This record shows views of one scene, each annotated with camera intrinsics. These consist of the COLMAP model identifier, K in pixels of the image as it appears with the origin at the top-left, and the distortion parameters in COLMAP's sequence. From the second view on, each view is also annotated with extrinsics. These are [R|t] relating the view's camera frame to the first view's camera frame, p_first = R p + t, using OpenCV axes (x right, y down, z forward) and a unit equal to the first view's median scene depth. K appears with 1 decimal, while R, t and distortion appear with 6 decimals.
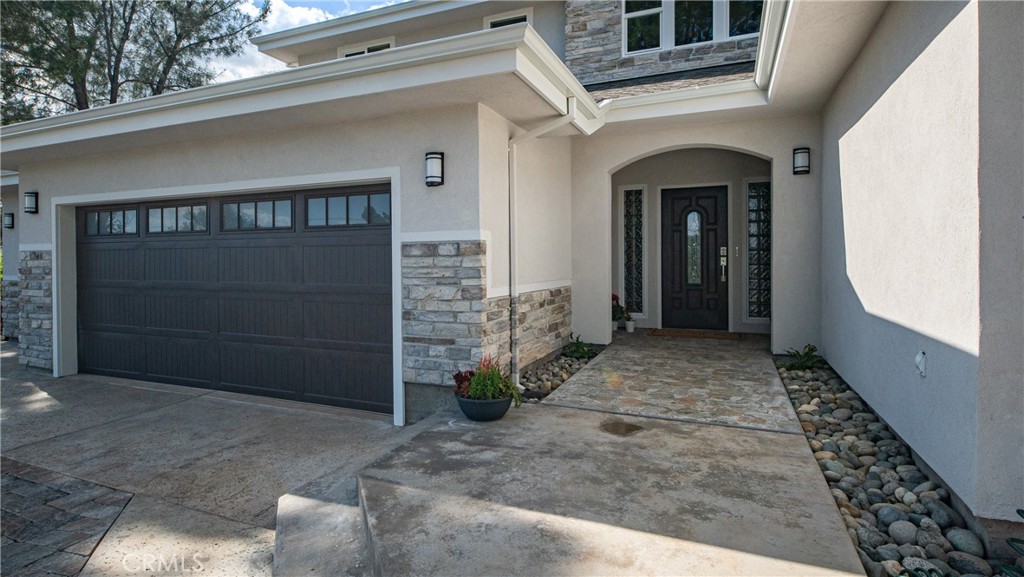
lens RADIAL K [[478.1, 0, 518.2], [0, 478.1, 280.1], [0, 0, 1]] dist [0.001572, -0.000344]
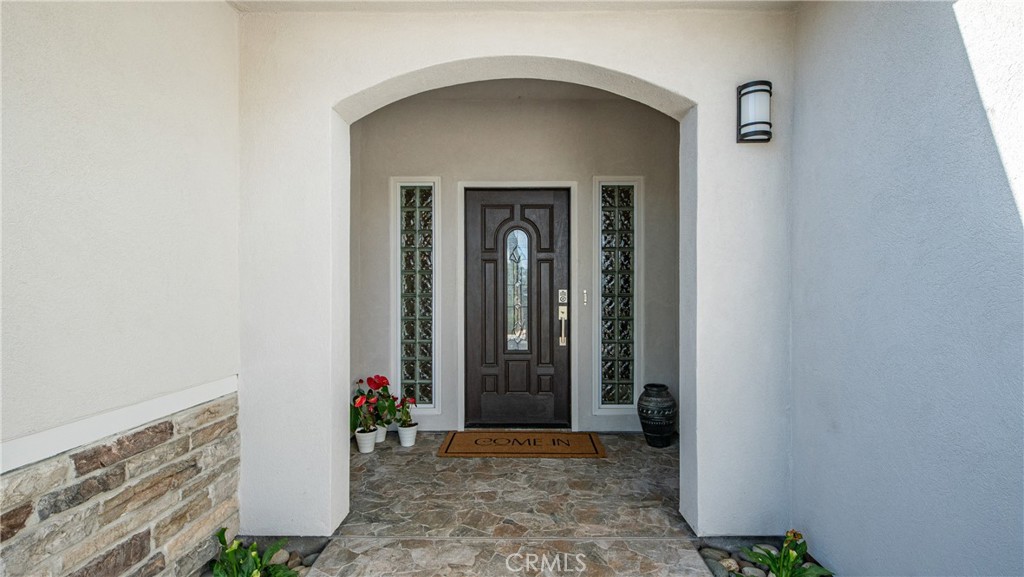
lens RADIAL K [[478.1, 0, 518.2], [0, 478.1, 280.1], [0, 0, 1]] dist [0.001572, -0.000344]
pose [[0.928952, 0.016082, 0.369850, 0.150570], [0.006192, 0.998241, -0.058957, -0.045308], [-0.370148, 0.057059, 0.927219, 0.454348]]
